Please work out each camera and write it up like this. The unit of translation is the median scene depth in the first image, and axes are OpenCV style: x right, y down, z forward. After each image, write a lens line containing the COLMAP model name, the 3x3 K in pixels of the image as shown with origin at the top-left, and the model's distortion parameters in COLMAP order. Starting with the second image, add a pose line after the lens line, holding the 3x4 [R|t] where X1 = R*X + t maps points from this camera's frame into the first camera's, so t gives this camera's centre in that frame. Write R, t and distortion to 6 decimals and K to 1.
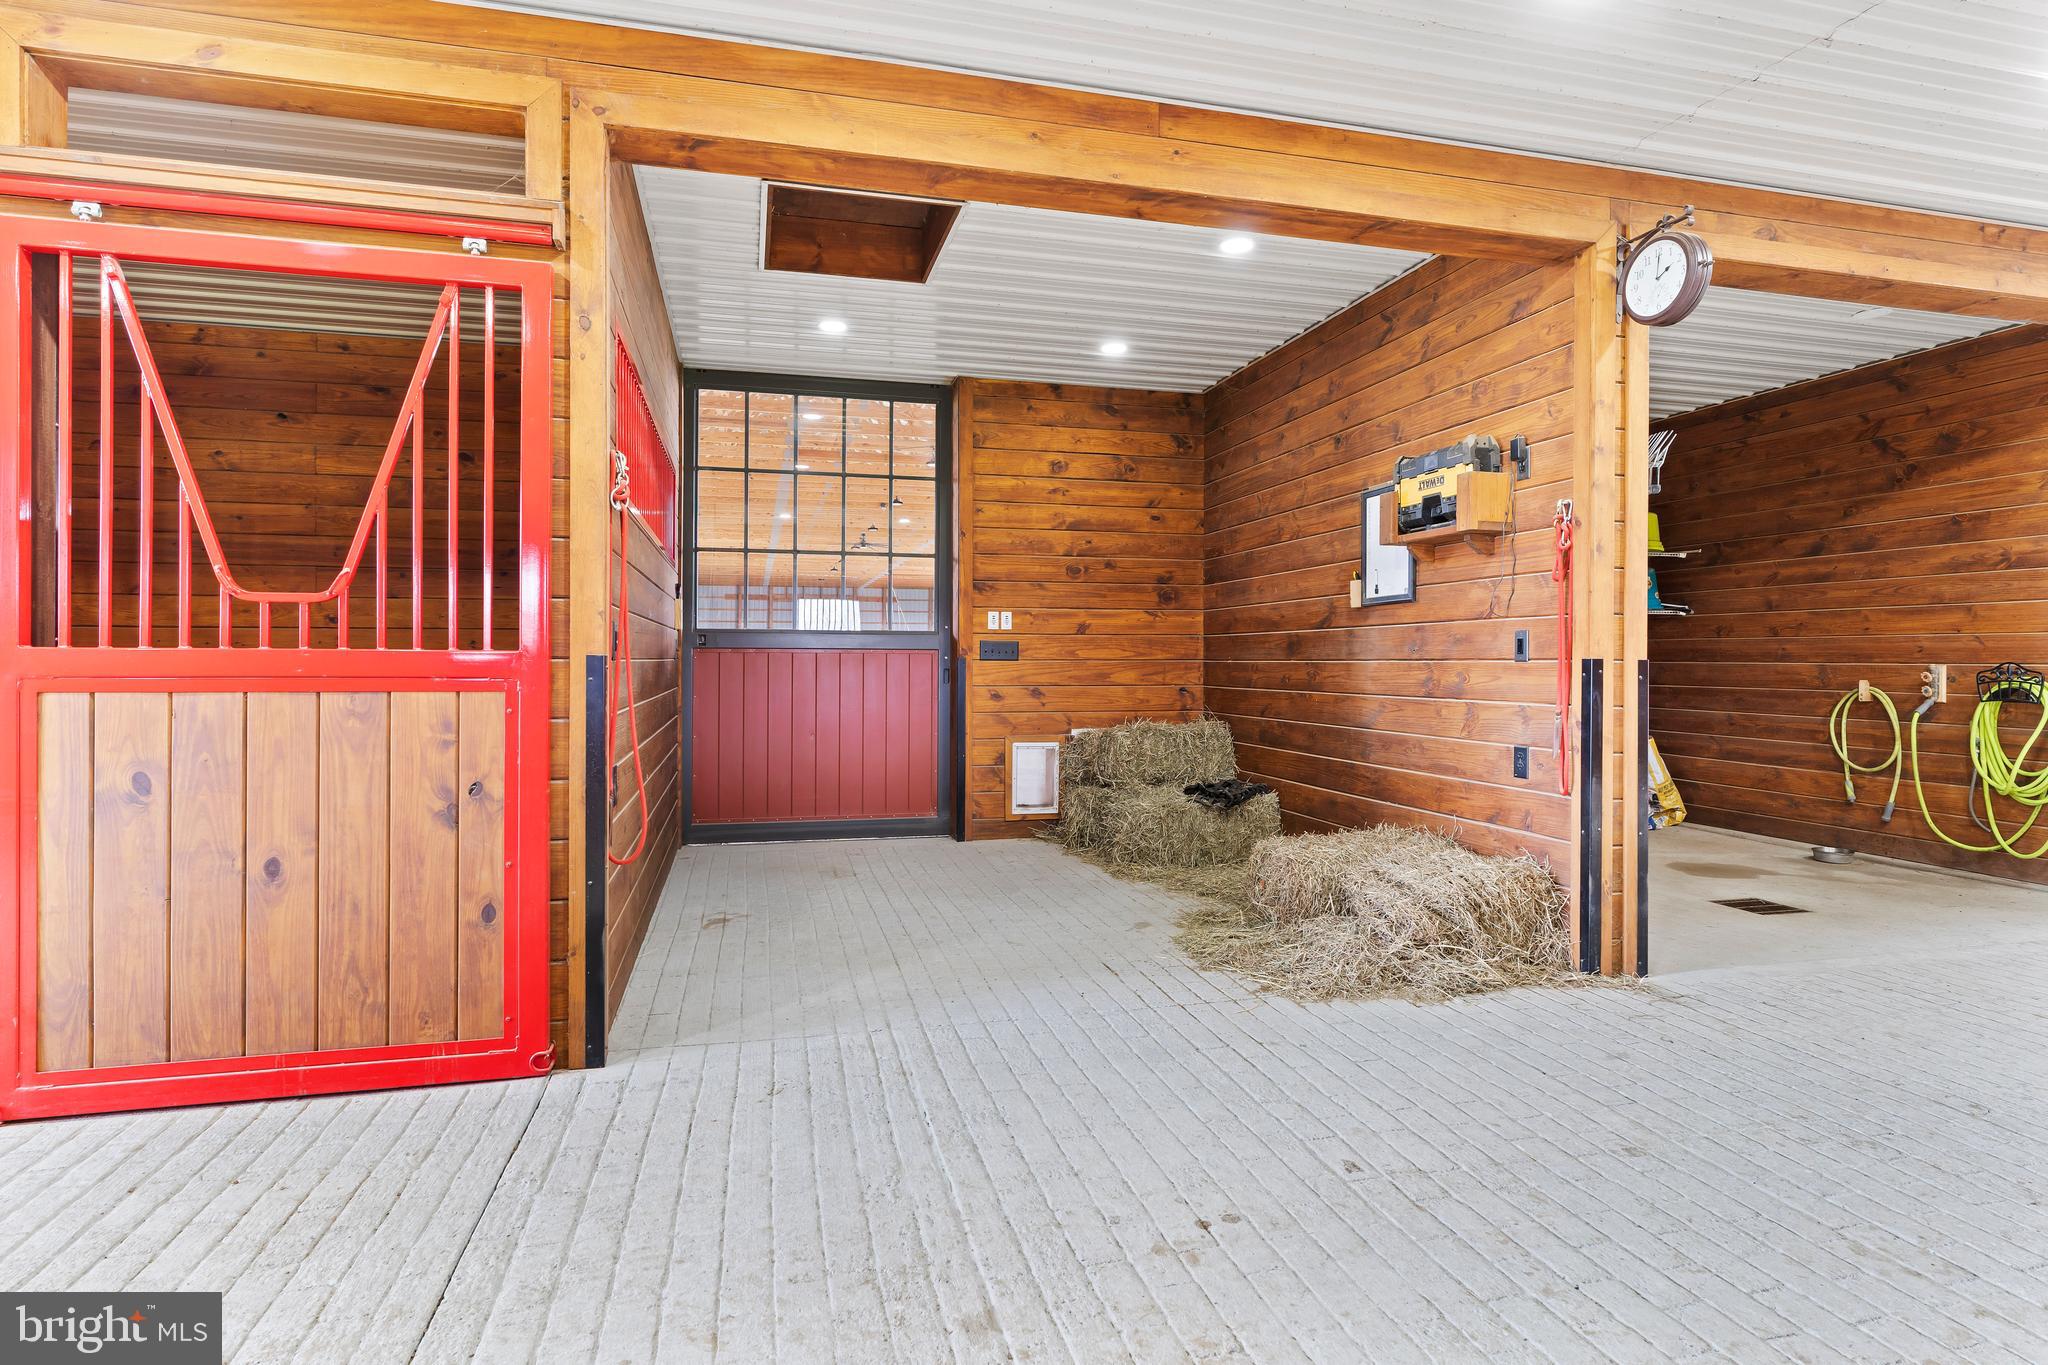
lens RADIAL K [[1039.6, 0, 1013.9], [0, 1039.6, 678.9], [0, 0, 1]] dist [-0.003075, 0.001253]
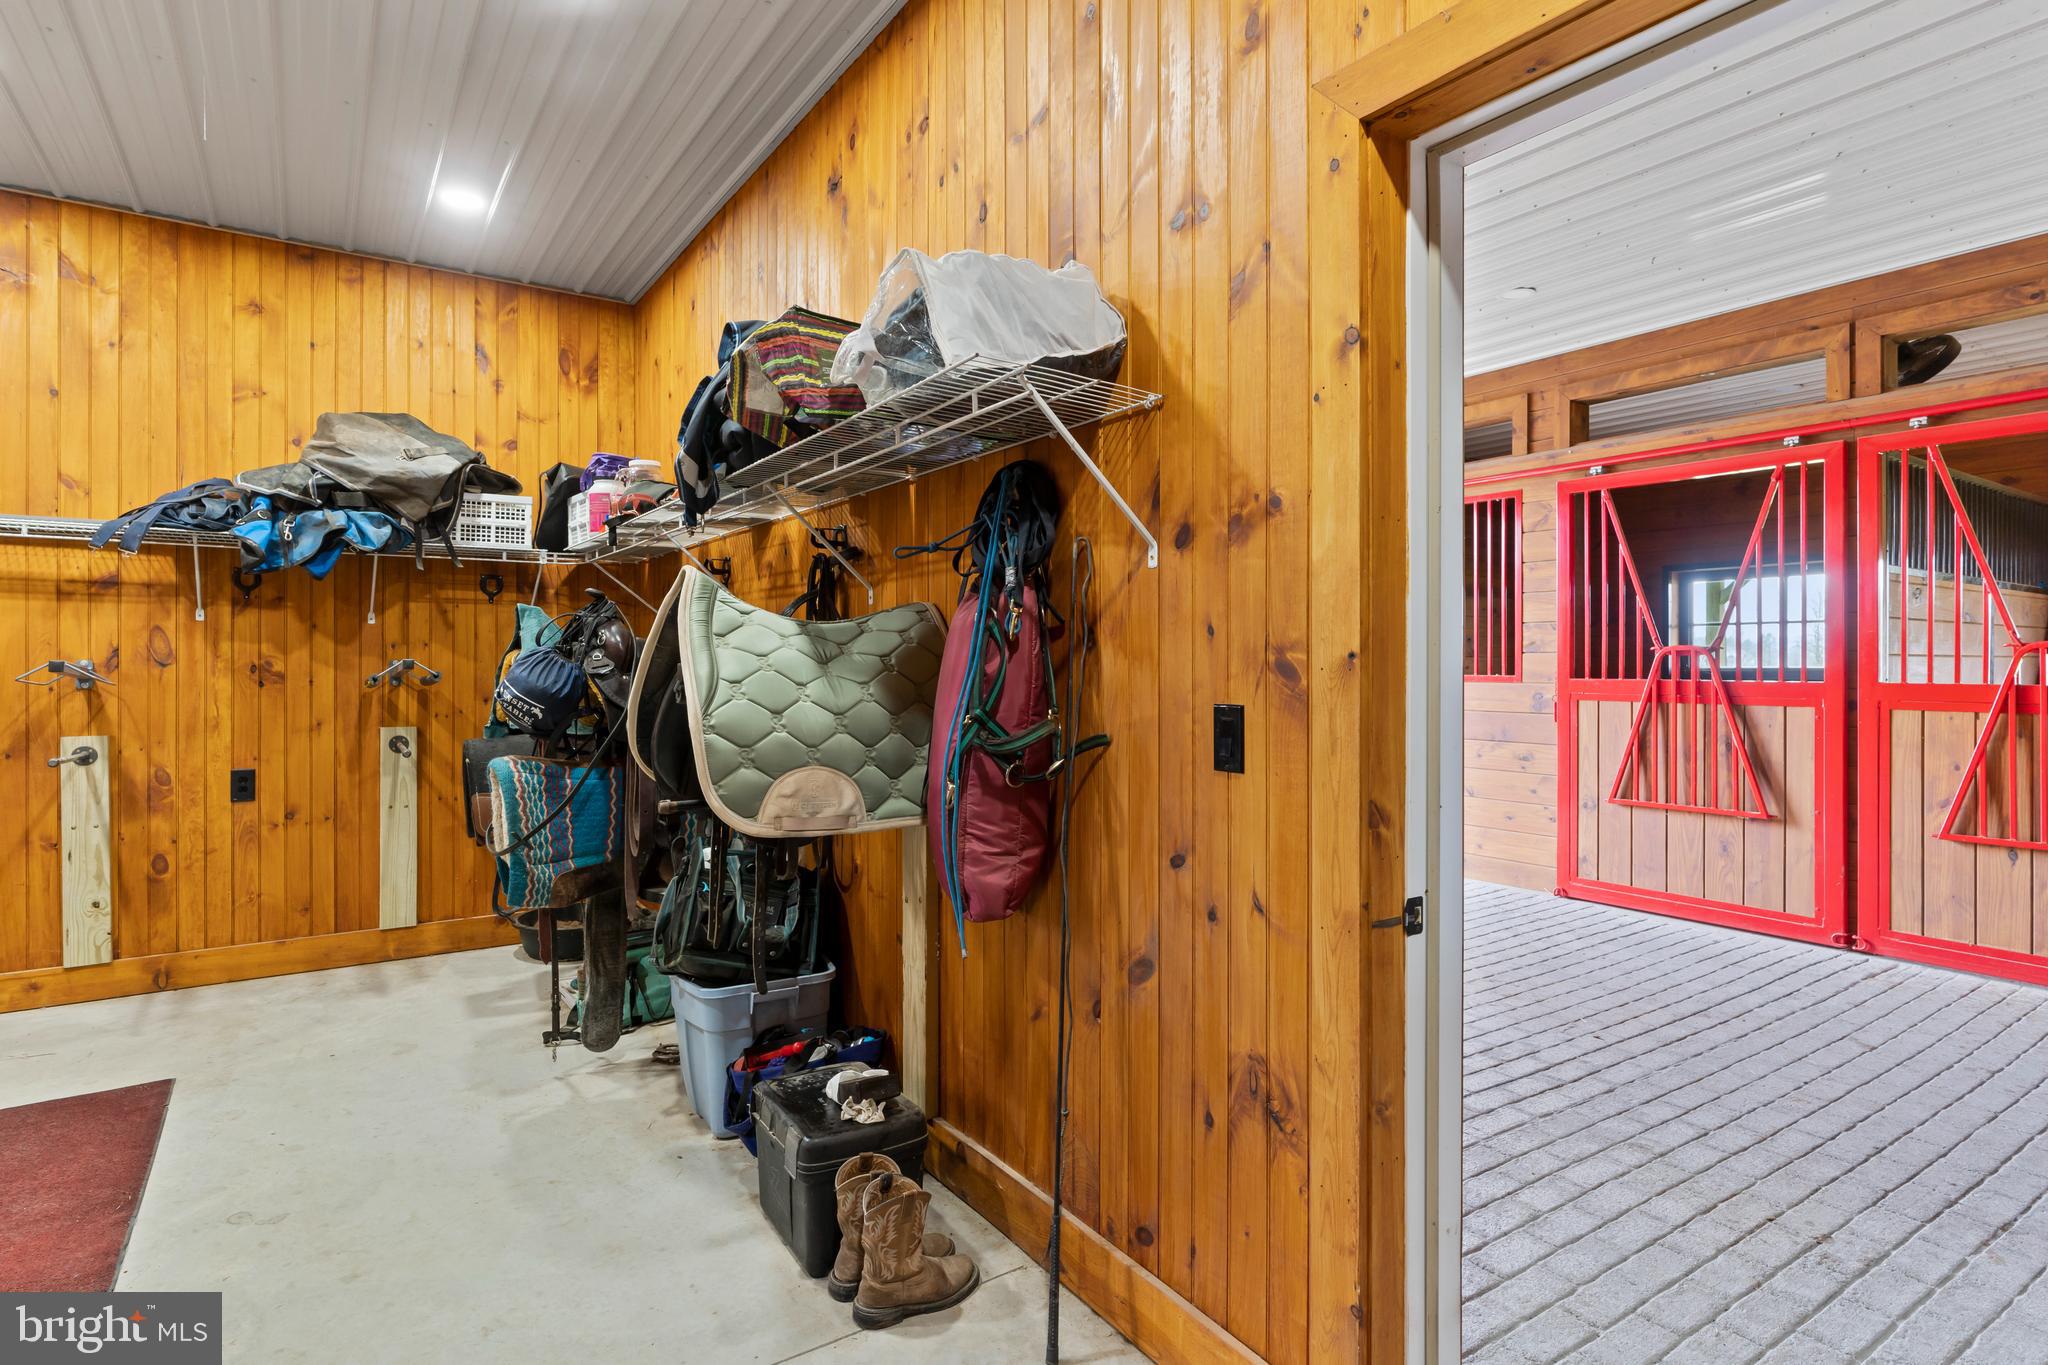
lens RADIAL K [[1039.6, 0, 1013.9], [0, 1039.6, 678.9], [0, 0, 1]] dist [-0.003075, 0.001253]
pose [[0.381674, -0.001113, -0.924296, 0.558632], [-0.000884, 0.999998, -0.001569, -0.027474], [0.924297, 0.001416, 0.381672, -0.824504]]
